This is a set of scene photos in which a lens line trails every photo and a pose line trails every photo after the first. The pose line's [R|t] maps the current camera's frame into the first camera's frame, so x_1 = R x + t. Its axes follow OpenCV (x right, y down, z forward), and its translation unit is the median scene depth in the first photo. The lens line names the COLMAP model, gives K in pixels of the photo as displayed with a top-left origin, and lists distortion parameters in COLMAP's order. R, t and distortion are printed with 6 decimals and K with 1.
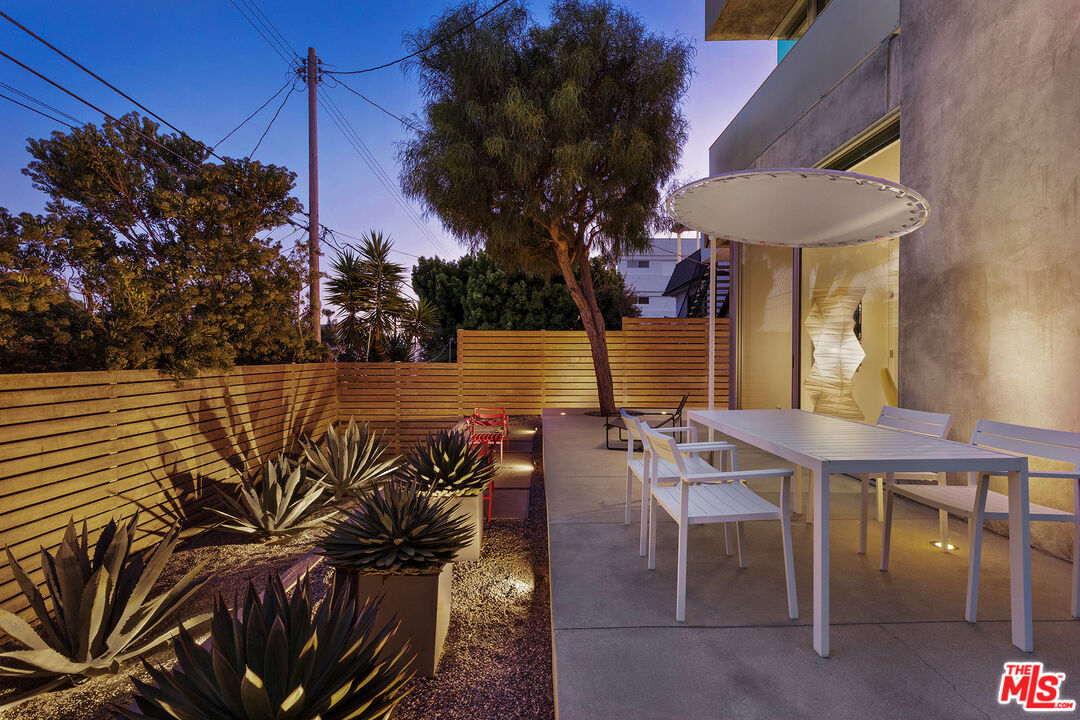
lens RADIAL K [[499.3, 0, 540.0], [0, 499.3, 360.0], [0, 0, 1]] dist [0.000906, 0.000075]
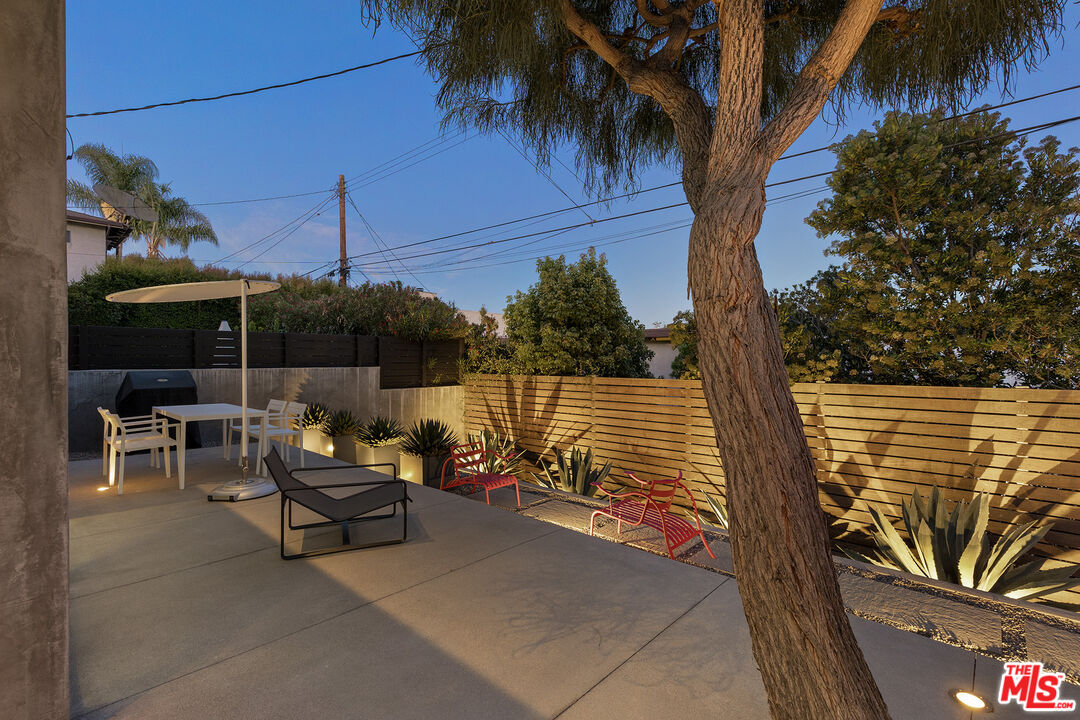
lens RADIAL K [[499.3, 0, 540.0], [0, 499.3, 360.0], [0, 0, 1]] dist [0.000906, 0.000075]
pose [[-0.692744, 0.002480, -0.721180, 0.393061], [-0.005177, 0.999951, 0.008412, -0.034965], [0.721165, 0.009561, -0.692697, 1.230141]]
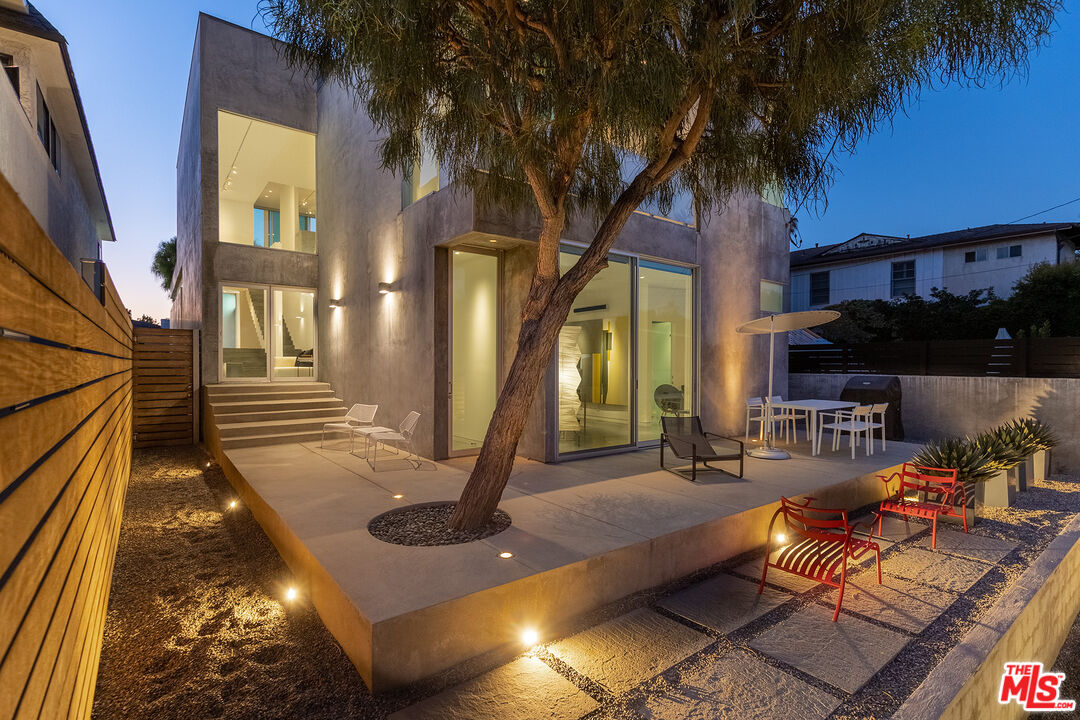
lens RADIAL K [[499.3, 0, 540.0], [0, 499.3, 360.0], [0, 0, 1]] dist [0.000906, 0.000075]
pose [[-0.588595, -0.000394, 0.808428, -0.330519], [0.007429, 0.999955, 0.005896, -0.057244], [-0.808394, 0.009476, -0.588565, 1.470094]]
